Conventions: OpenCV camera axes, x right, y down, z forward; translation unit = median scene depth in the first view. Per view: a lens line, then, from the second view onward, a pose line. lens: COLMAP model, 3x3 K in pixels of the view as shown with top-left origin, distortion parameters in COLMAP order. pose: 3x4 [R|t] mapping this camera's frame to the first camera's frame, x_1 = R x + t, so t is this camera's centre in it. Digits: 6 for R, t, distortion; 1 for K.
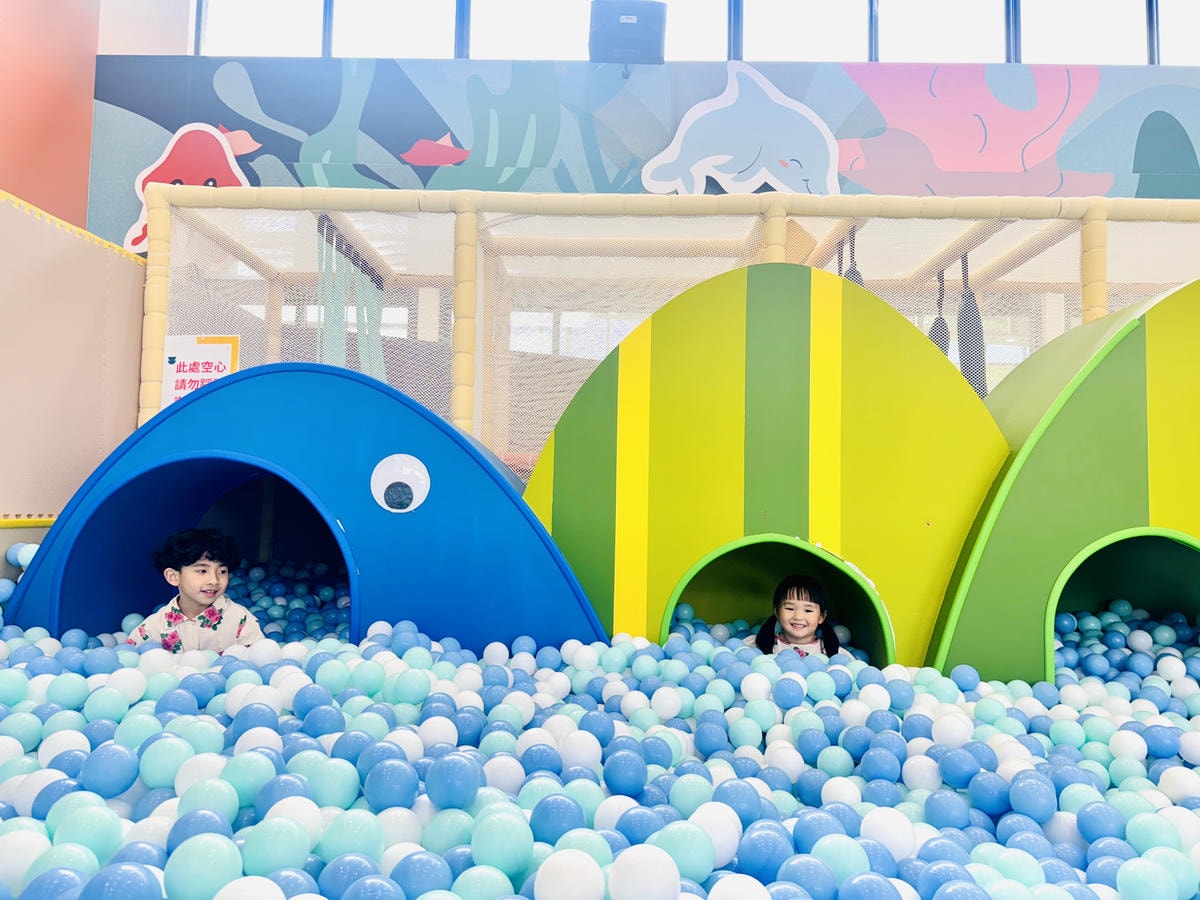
lens RADIAL K [[831.7, 0, 599.7], [0, 831.7, 461.5], [0, 0, 1]] dist [-0.000273, -0.005058]
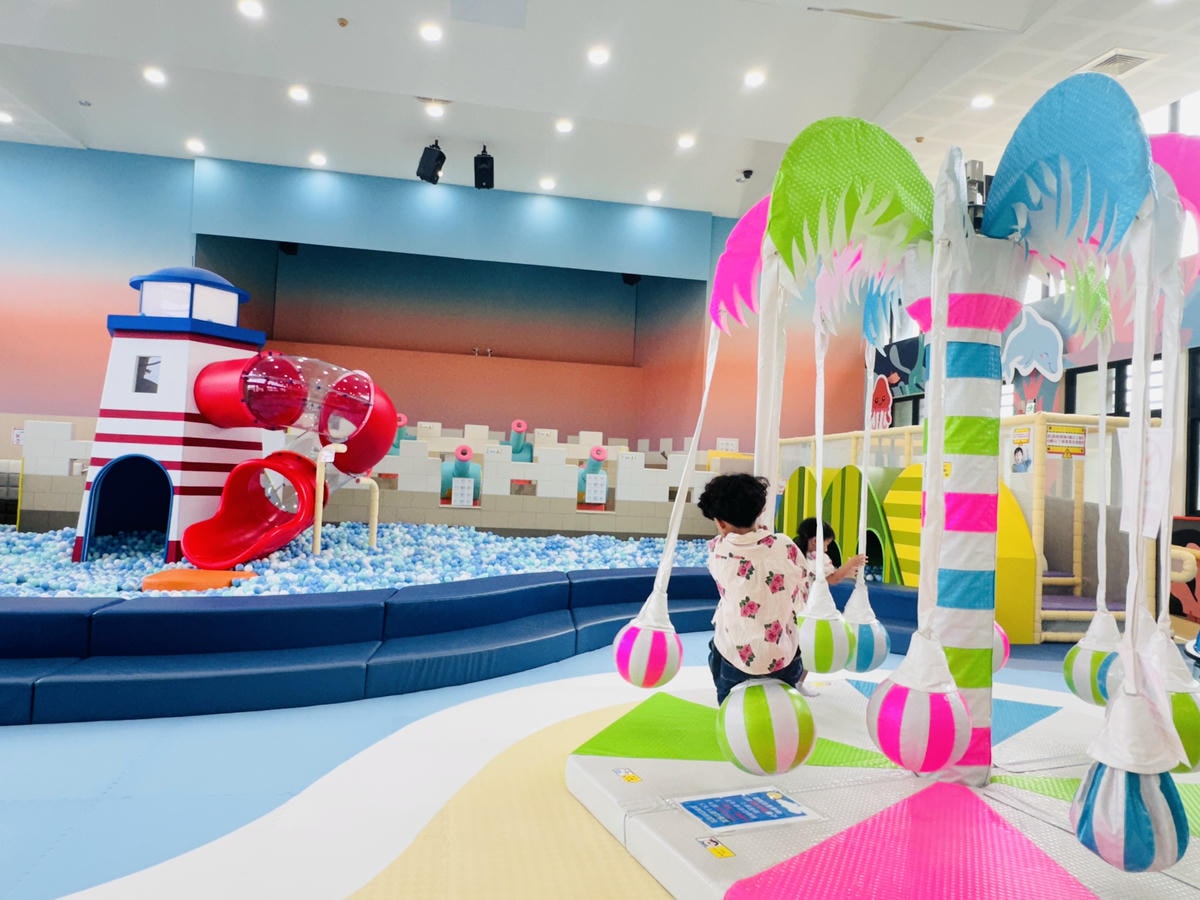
lens RADIAL K [[831.7, 0, 597.9], [0, 831.7, 447.1], [0, 0, 1]] dist [-0.000273, -0.005058]
pose [[0.192983, -0.050854, -0.979883, 1.809773], [0.012420, 0.998703, -0.049384, -0.068556], [0.981123, -0.002640, 0.193365, -0.342828]]
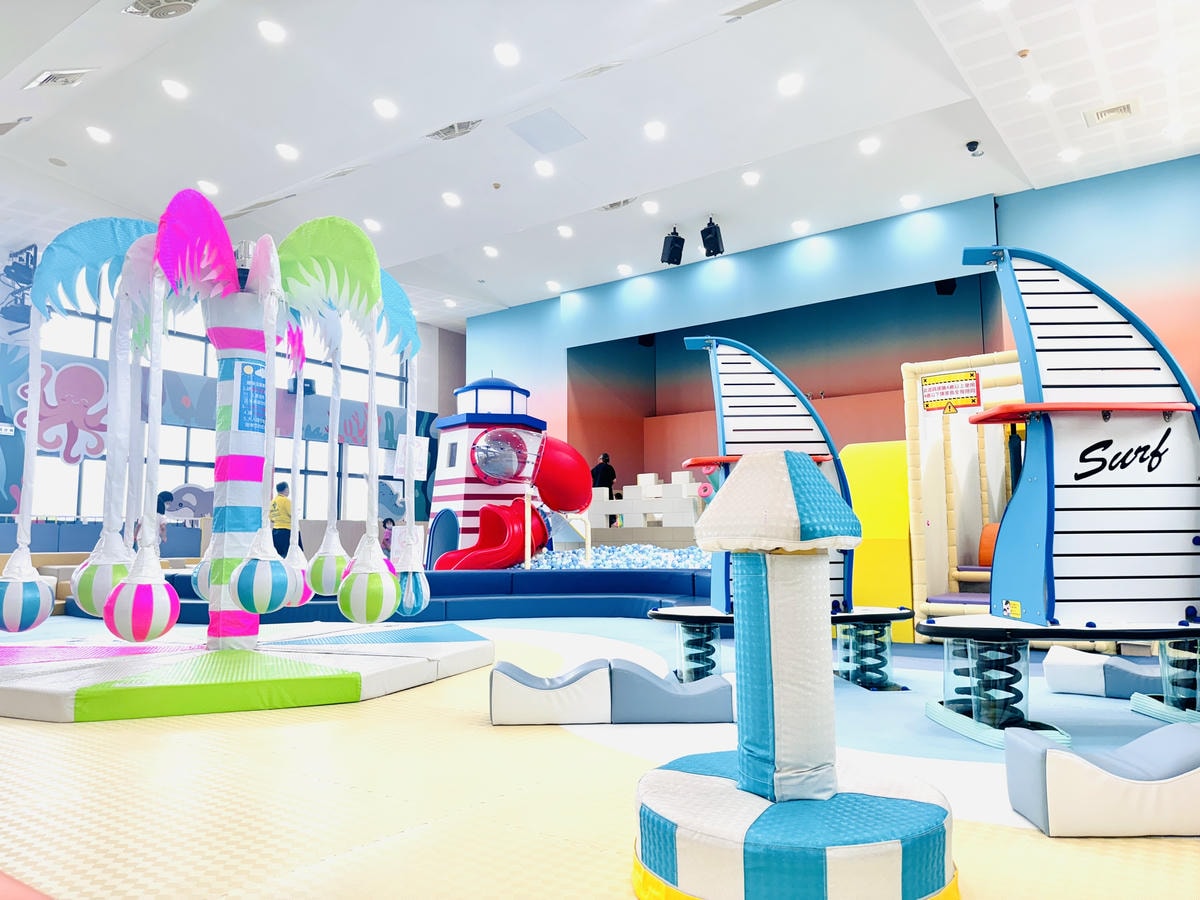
lens RADIAL K [[831.7, 0, 602.3], [0, 831.7, 457.0], [0, 0, 1]] dist [-0.000273, -0.005058]
pose [[-0.593418, -0.096801, -0.799052, 1.739925], [0.033245, 0.988947, -0.144495, 0.069493], [0.804207, -0.112310, -0.583641, 0.862209]]
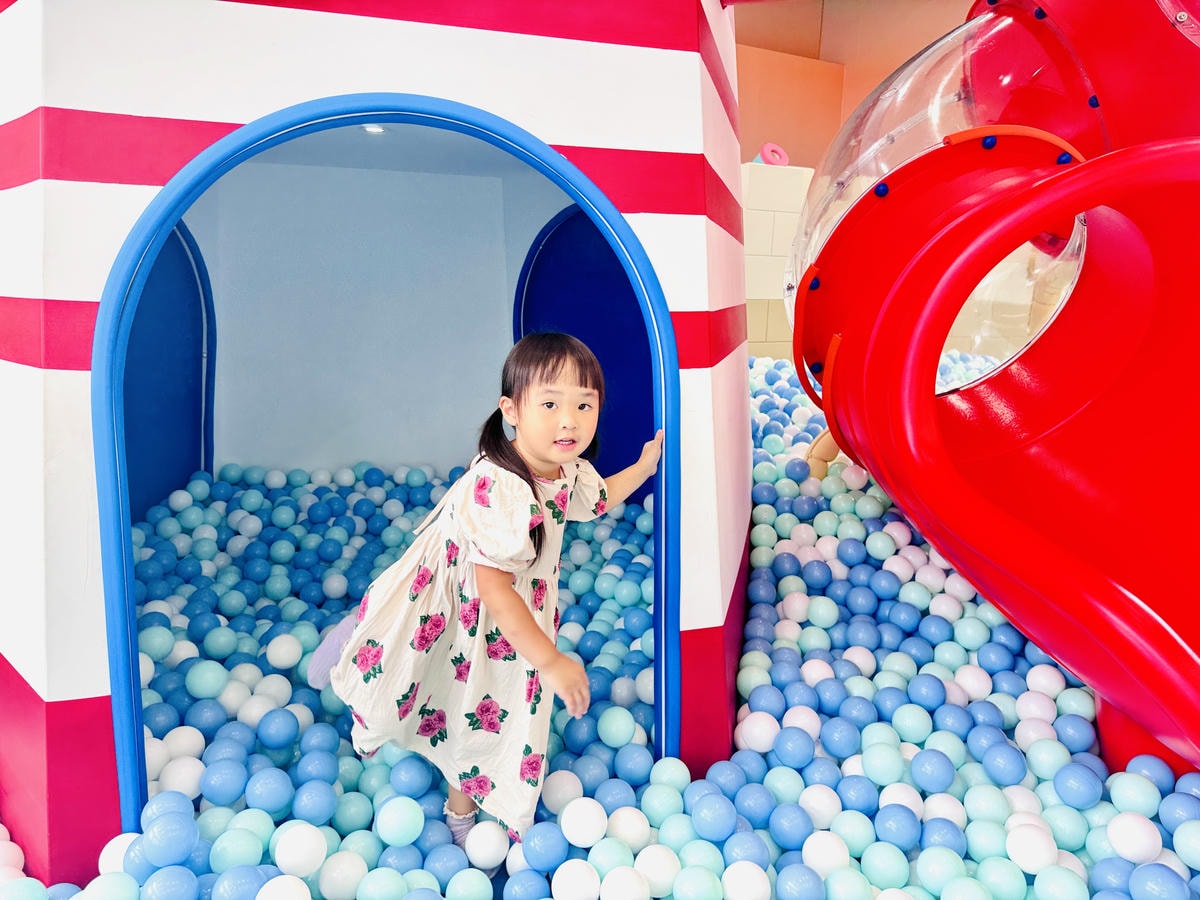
lens RADIAL K [[831.7, 0, 599.4], [0, 831.7, 453.1], [0, 0, 1]] dist [-0.000273, -0.005058]
pose [[0.519320, 0.148931, -0.841502, 0.321099], [0.039022, 0.979538, 0.197442, -0.091771], [0.853688, -0.135373, 0.502882, -0.980866]]
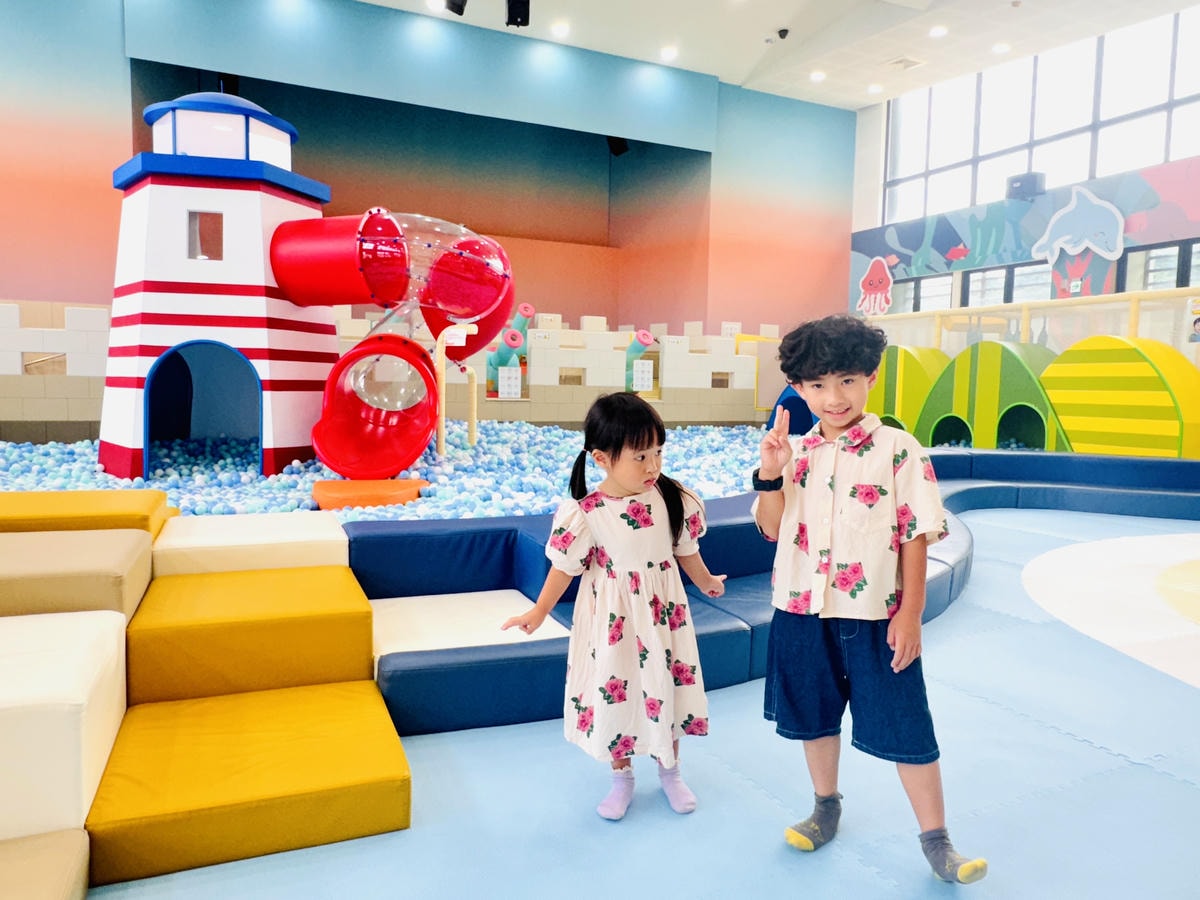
lens RADIAL K [[831.7, 0, 598.5], [0, 831.7, 451.2], [0, 0, 1]] dist [-0.000273, -0.005058]
pose [[0.441804, 0.059562, -0.895132, 1.447534], [0.040107, 0.995485, 0.086035, -0.063604], [0.896215, -0.073911, 0.437420, -0.925390]]
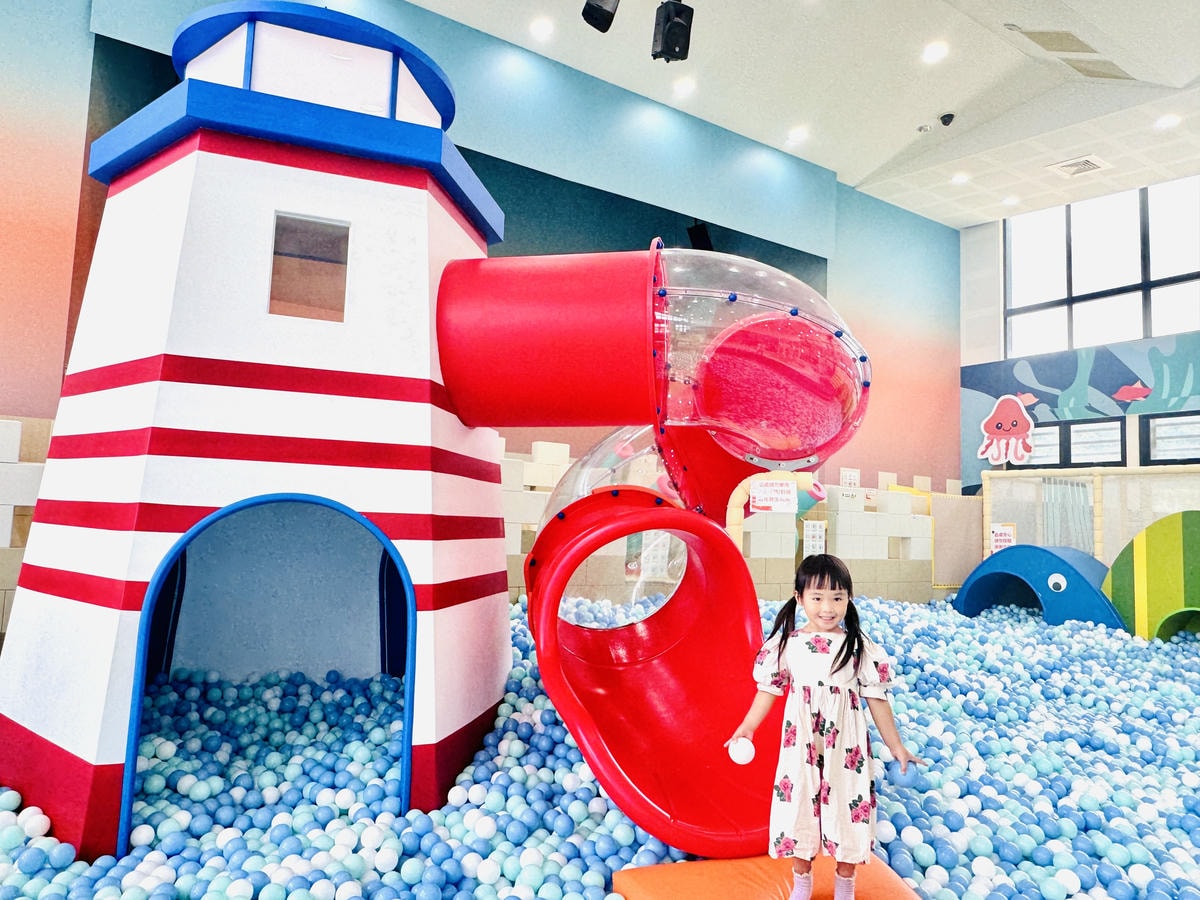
lens RADIAL K [[820.3, 0, 598.0], [0, 820.3, 450.8], [0, 0, 1]] dist [0.001665, -0.004083]
pose [[0.564964, -0.073106, -0.821870, 0.633439], [0.021490, 0.997033, -0.073914, -0.128940], [0.824836, 0.024097, 0.564859, -1.035973]]
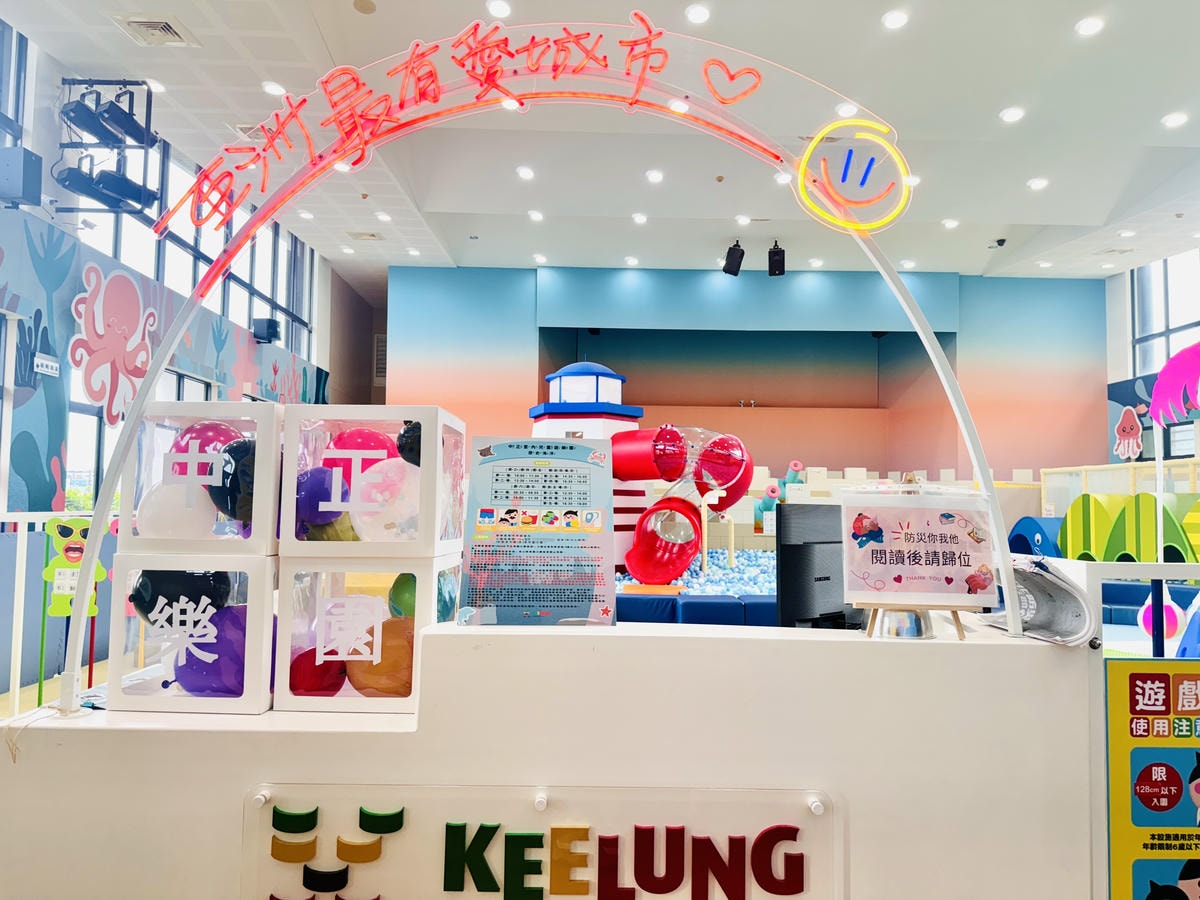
lens RADIAL K [[831.7, 0, 582.1], [0, 831.7, 460.2], [0, 0, 1]] dist [-0.000273, -0.005058]
pose [[0.015482, -0.071687, -0.997307, 2.264257], [0.042066, 0.996590, -0.070982, -0.099403], [0.998995, -0.040854, 0.018444, -0.905358]]
